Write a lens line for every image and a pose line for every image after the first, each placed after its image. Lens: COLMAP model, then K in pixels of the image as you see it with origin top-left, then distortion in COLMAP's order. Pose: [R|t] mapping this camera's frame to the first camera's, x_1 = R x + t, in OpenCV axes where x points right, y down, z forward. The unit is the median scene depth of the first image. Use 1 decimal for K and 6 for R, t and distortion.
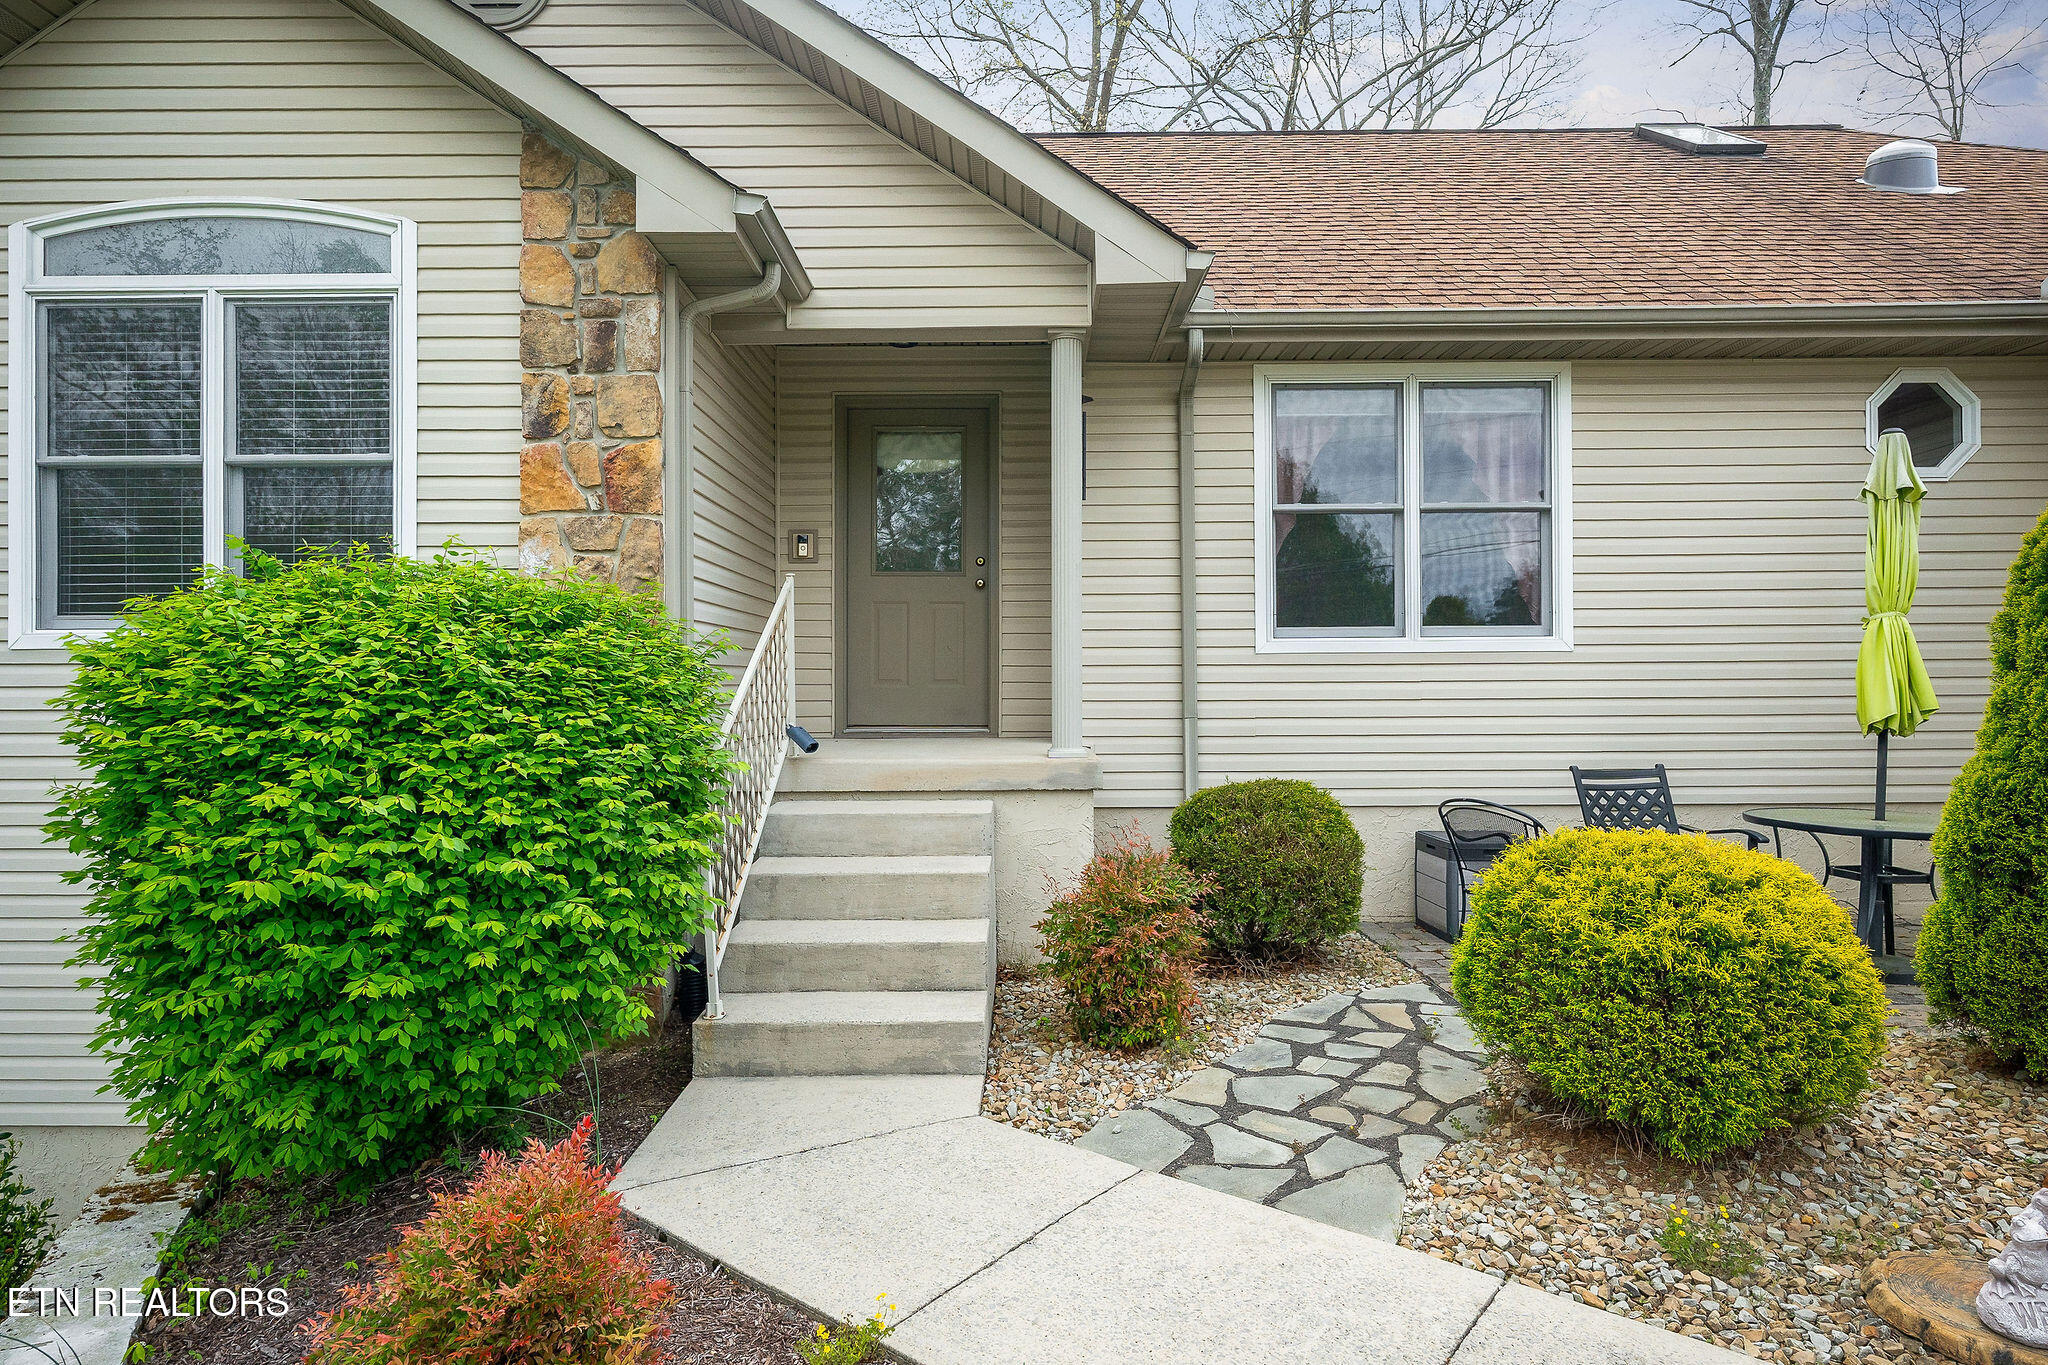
lens RADIAL K [[1165.5, 0, 1024.0], [0, 1165.5, 682.5], [0, 0, 1]] dist [-0.004786, -0.001514]
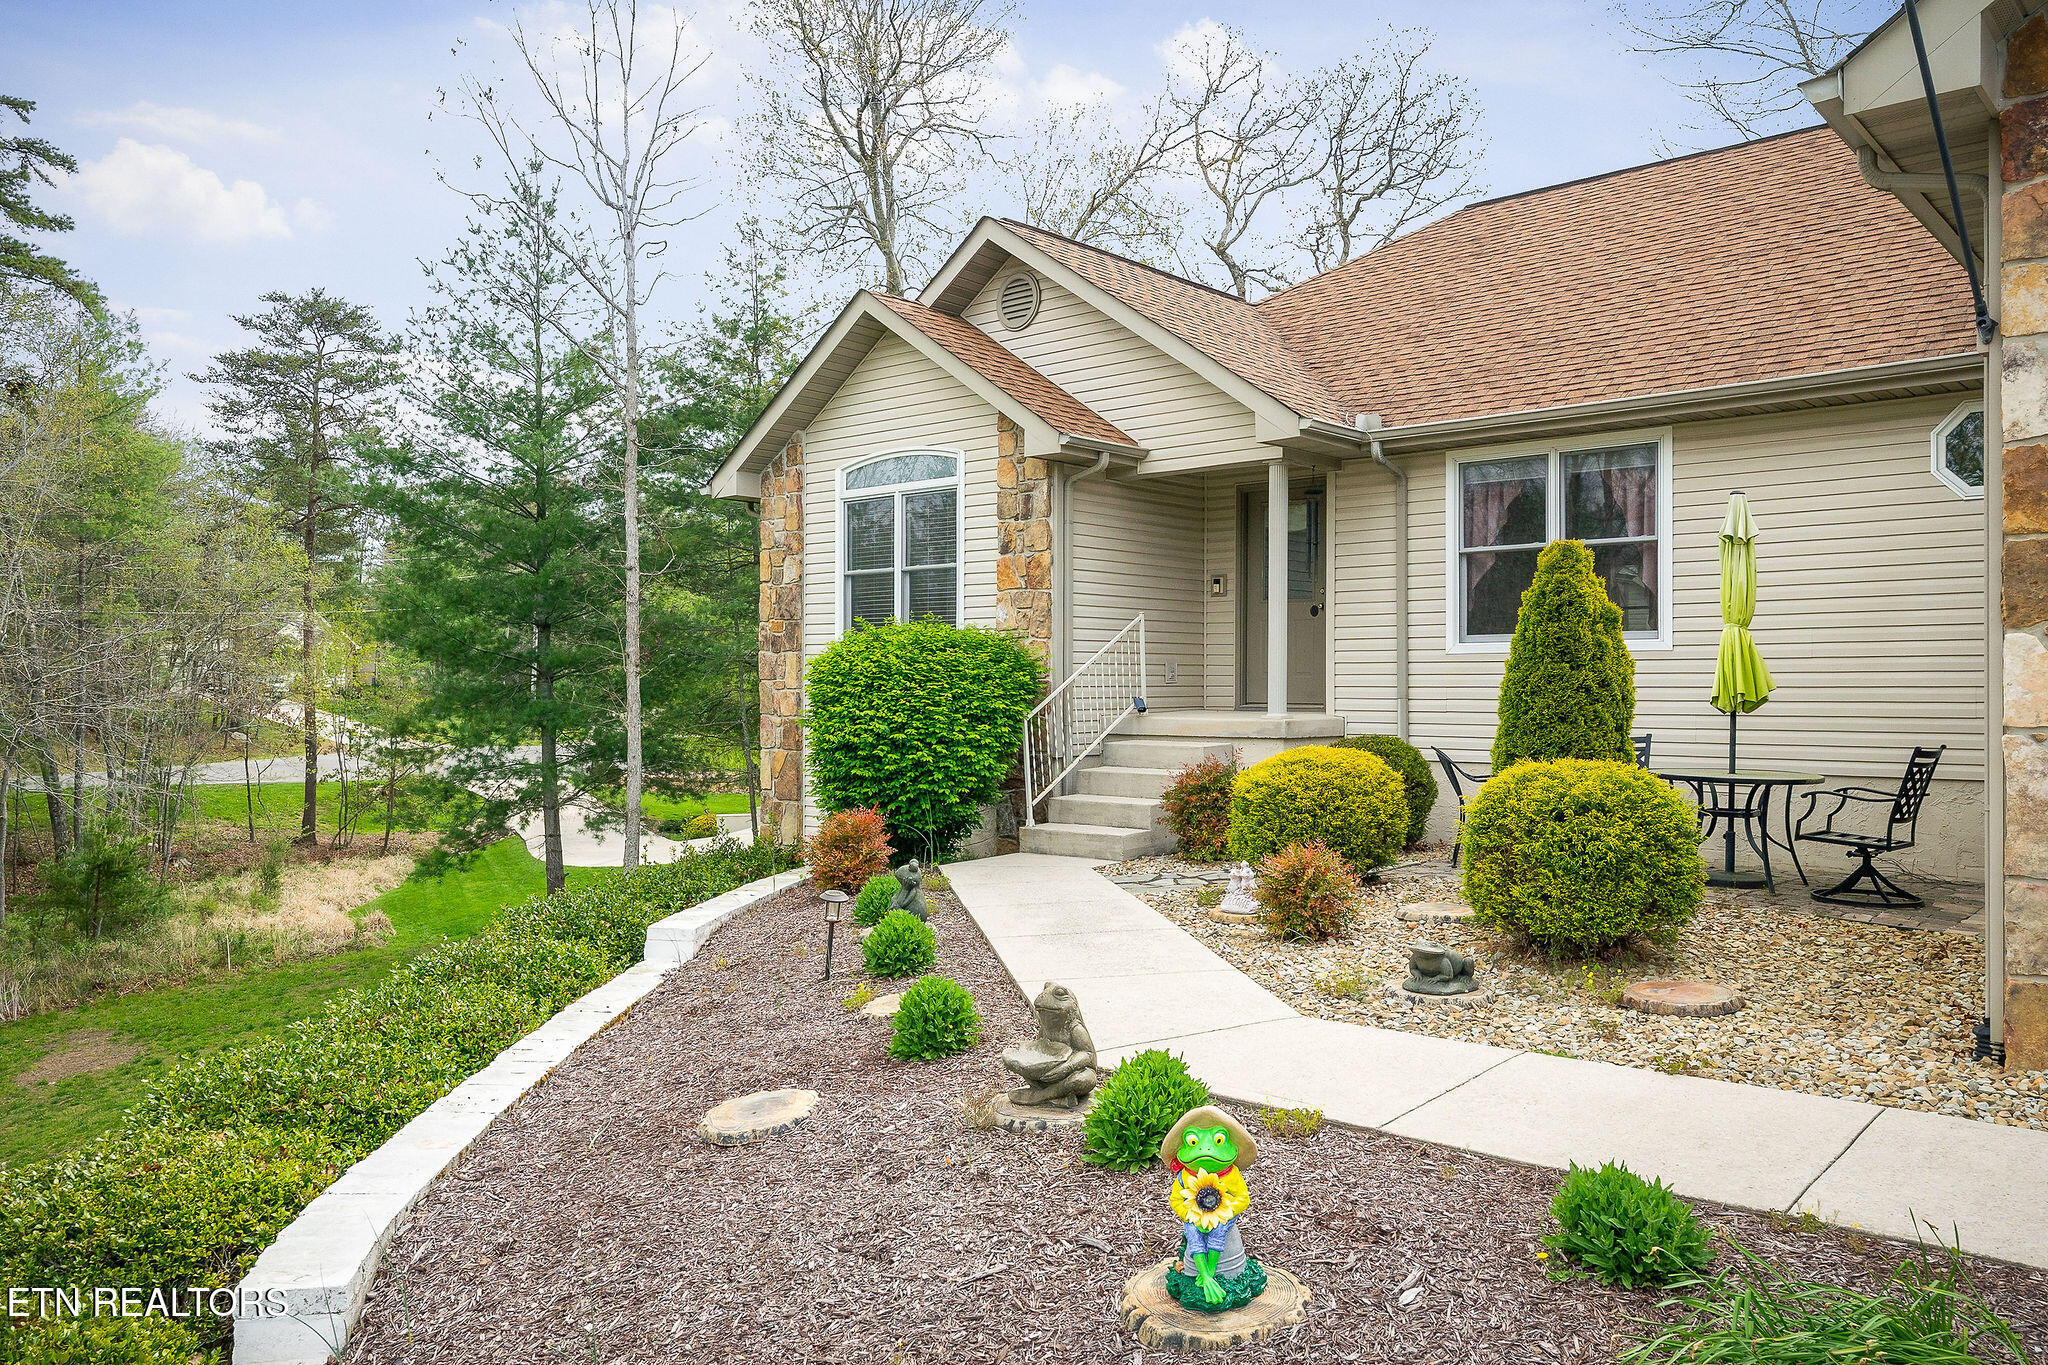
lens RADIAL K [[1496.1, 0, 1024.0], [0, 1496.1, 682.5], [0, 0, 1]] dist [0.001987, 0.001335]
pose [[0.741298, 0.006369, -0.671146, 1.331859], [-0.005078, 0.999980, 0.003881, 0.006571], [0.671157, 0.000531, 0.741315, -0.896825]]
